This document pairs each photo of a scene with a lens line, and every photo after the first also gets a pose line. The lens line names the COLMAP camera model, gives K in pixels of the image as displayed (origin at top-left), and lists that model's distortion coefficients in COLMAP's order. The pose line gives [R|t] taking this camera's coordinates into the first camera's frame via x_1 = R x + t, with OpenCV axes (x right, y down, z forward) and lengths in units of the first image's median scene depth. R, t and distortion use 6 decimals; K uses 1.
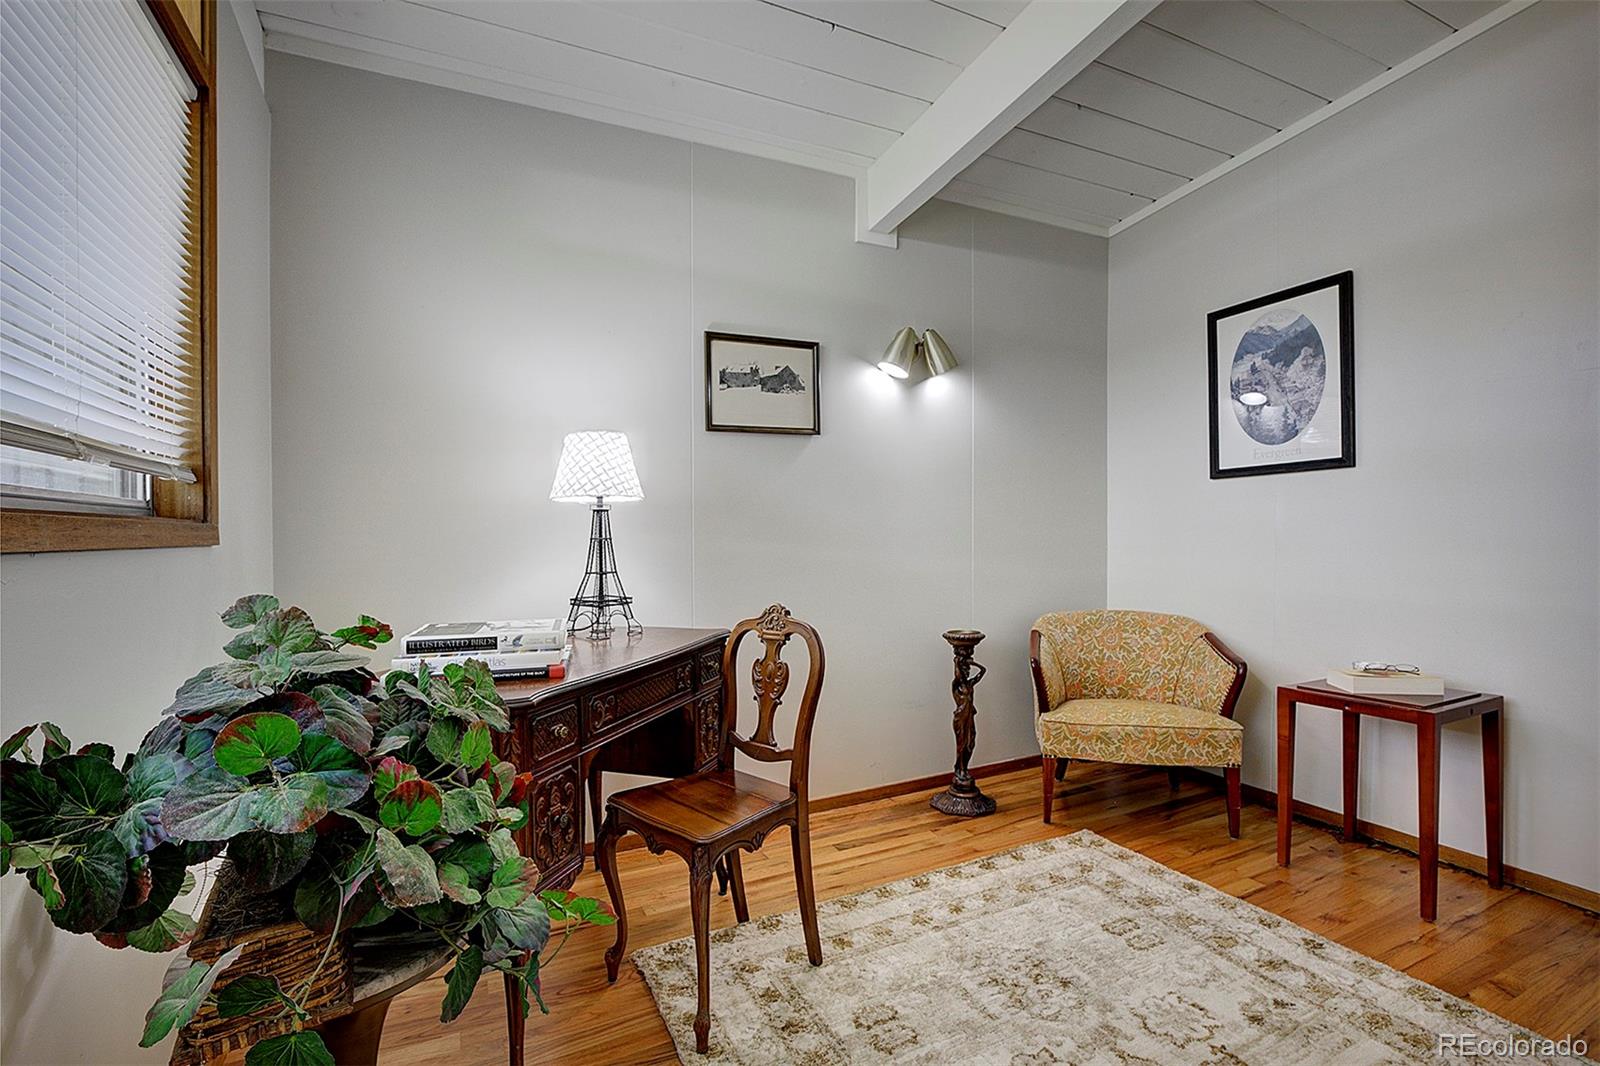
lens RADIAL K [[732.4, 0, 800.0], [0, 732.4, 533.0], [0, 0, 1]] dist [0.000002, 0.000384]
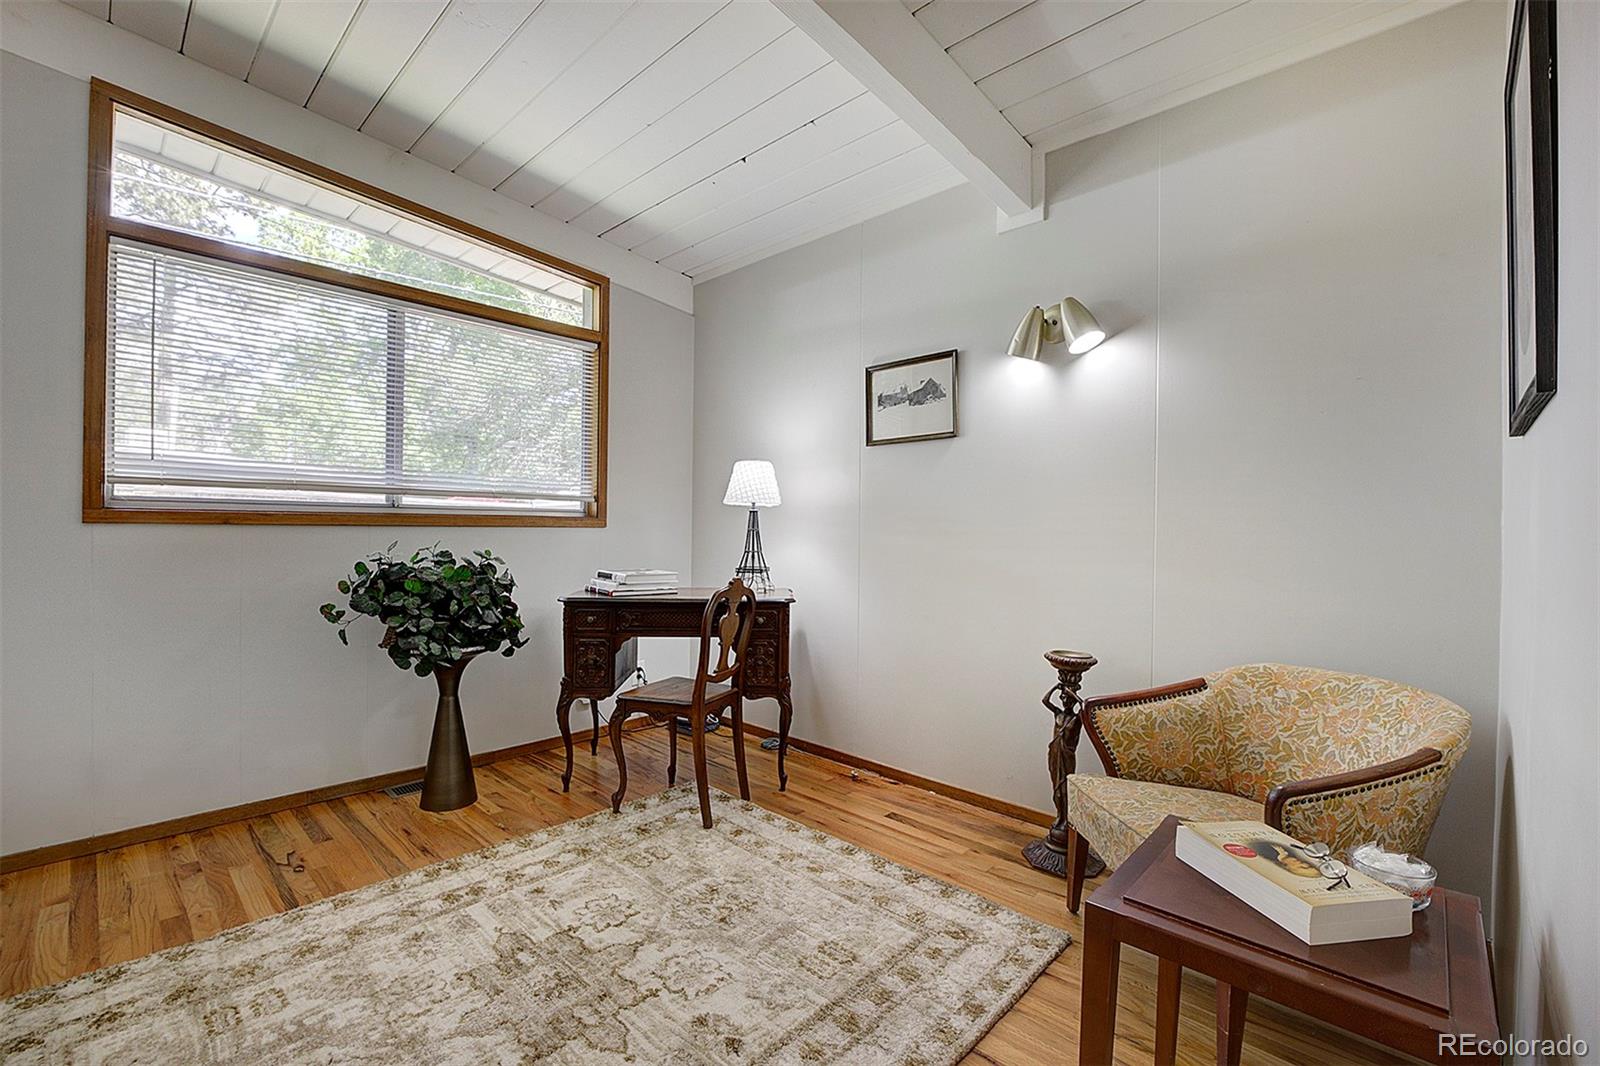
lens RADIAL K [[690.2, 0, 800.0], [0, 690.2, 533.0], [0, 0, 1]] dist [-0.013920, -0.000063]
pose [[0.350165, 0.025750, -0.936334, 0.921311], [-0.024528, 0.999531, 0.018315, -0.011375], [0.936367, 0.016553, 0.350633, 0.477231]]
